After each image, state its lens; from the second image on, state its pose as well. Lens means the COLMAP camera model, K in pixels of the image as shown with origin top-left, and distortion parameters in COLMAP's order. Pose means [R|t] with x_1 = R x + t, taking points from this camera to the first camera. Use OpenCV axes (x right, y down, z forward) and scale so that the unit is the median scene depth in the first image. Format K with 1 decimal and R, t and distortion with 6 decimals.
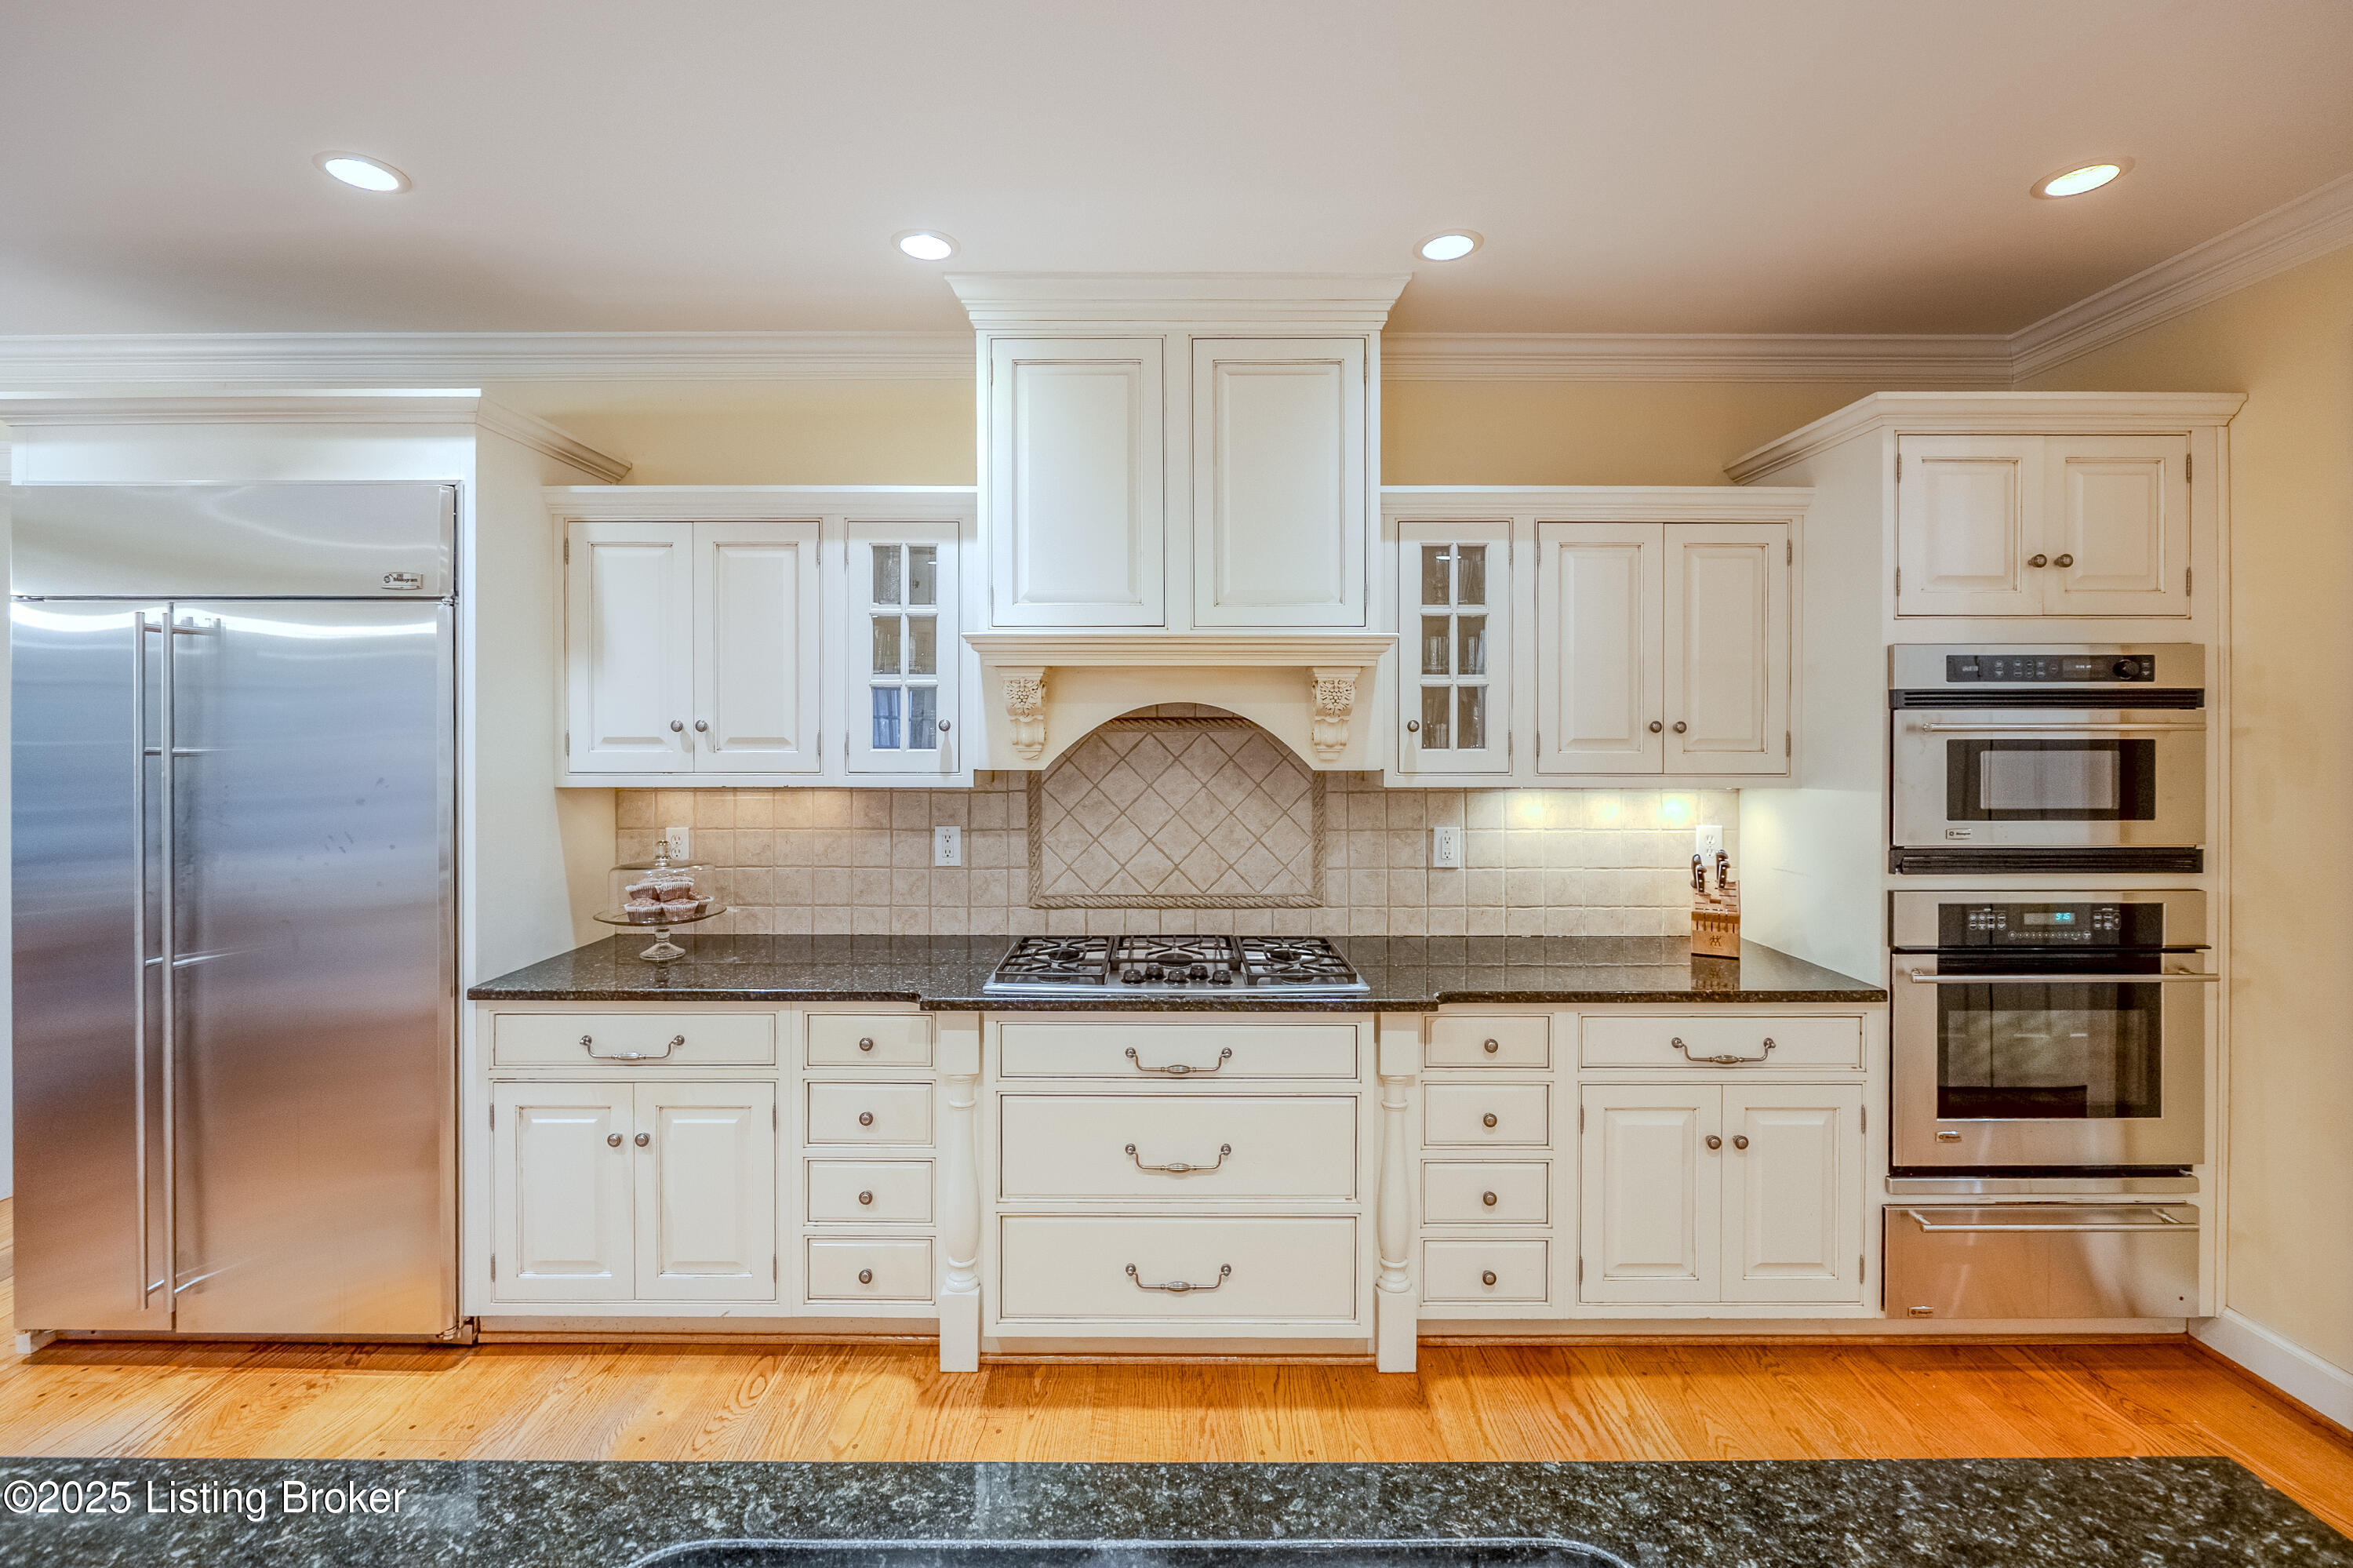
lens RADIAL K [[986.6, 0, 1195.5], [0, 986.6, 727.6], [0, 0, 1]] dist [-0.008685, 0.002204]
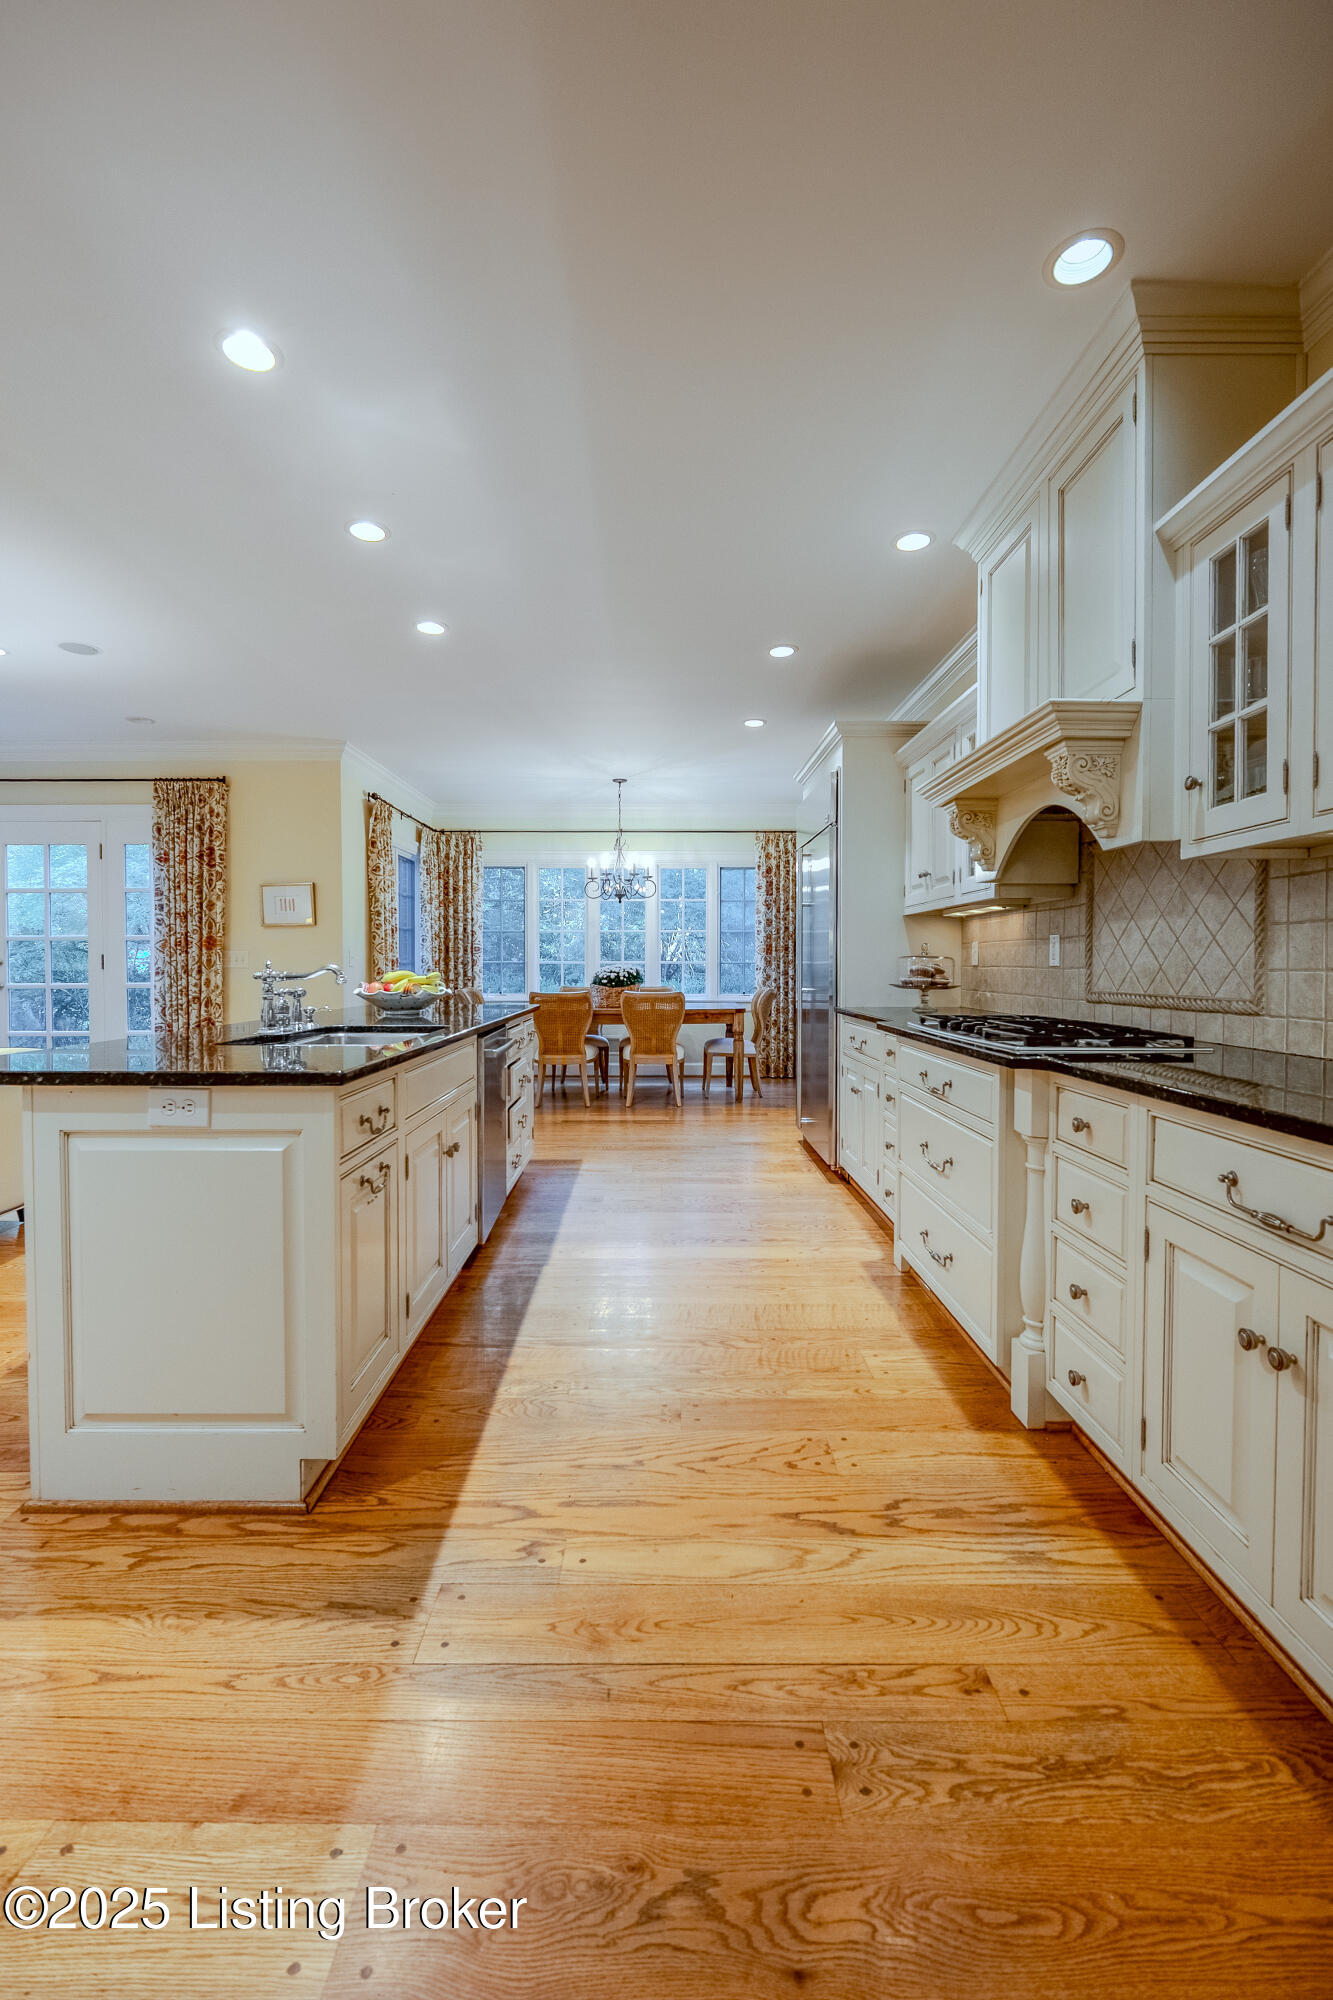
lens RADIAL K [[838.6, 0, 649.5], [0, 838.6, 976.1], [0, 0, 1]] dist [-0.008685, 0.002204]
pose [[-0.005198, 0.012928, -0.999903, 0.936157], [0.004333, 0.999907, 0.012906, 0.151918], [0.999977, -0.004266, -0.005254, 0.533491]]
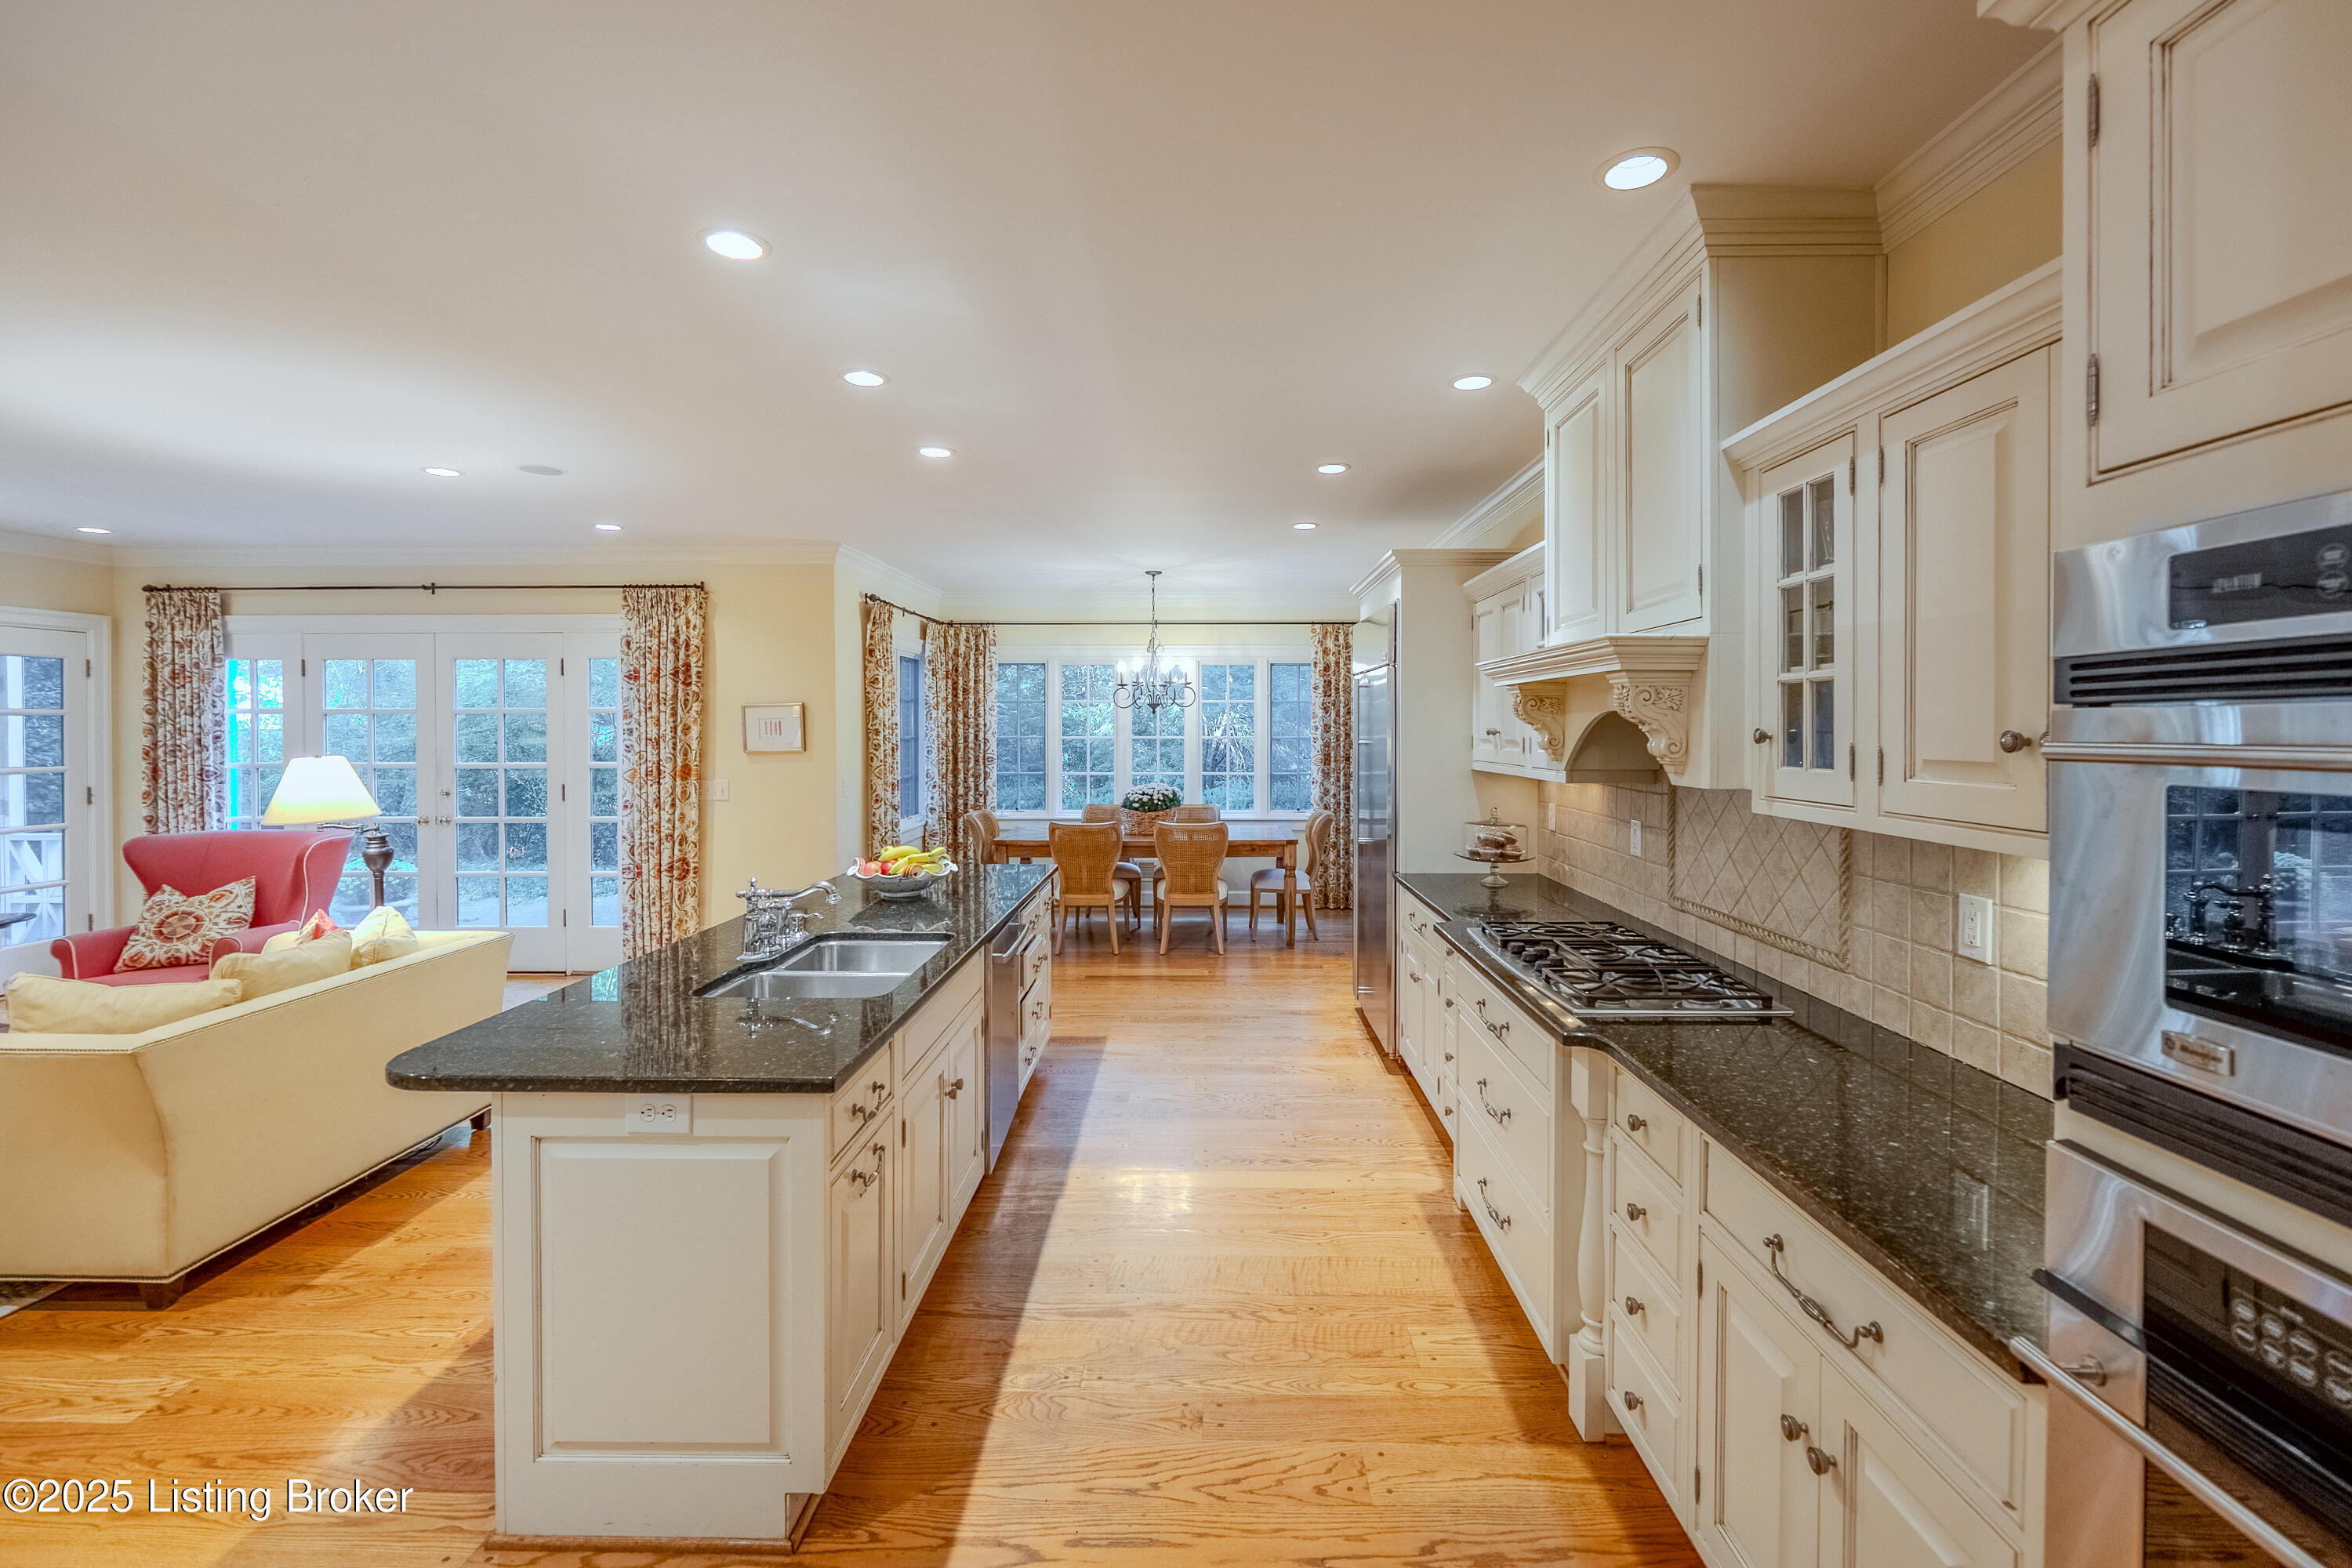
lens RADIAL K [[986.2, 0, 1183.2], [0, 986.2, 726.4], [0, 0, 1]] dist [-0.008685, 0.002204]
pose [[-0.017884, -0.002276, -0.999837, 0.993023], [0.004512, 0.999987, -0.002357, -0.009748], [0.999830, -0.004554, -0.017873, 0.557430]]
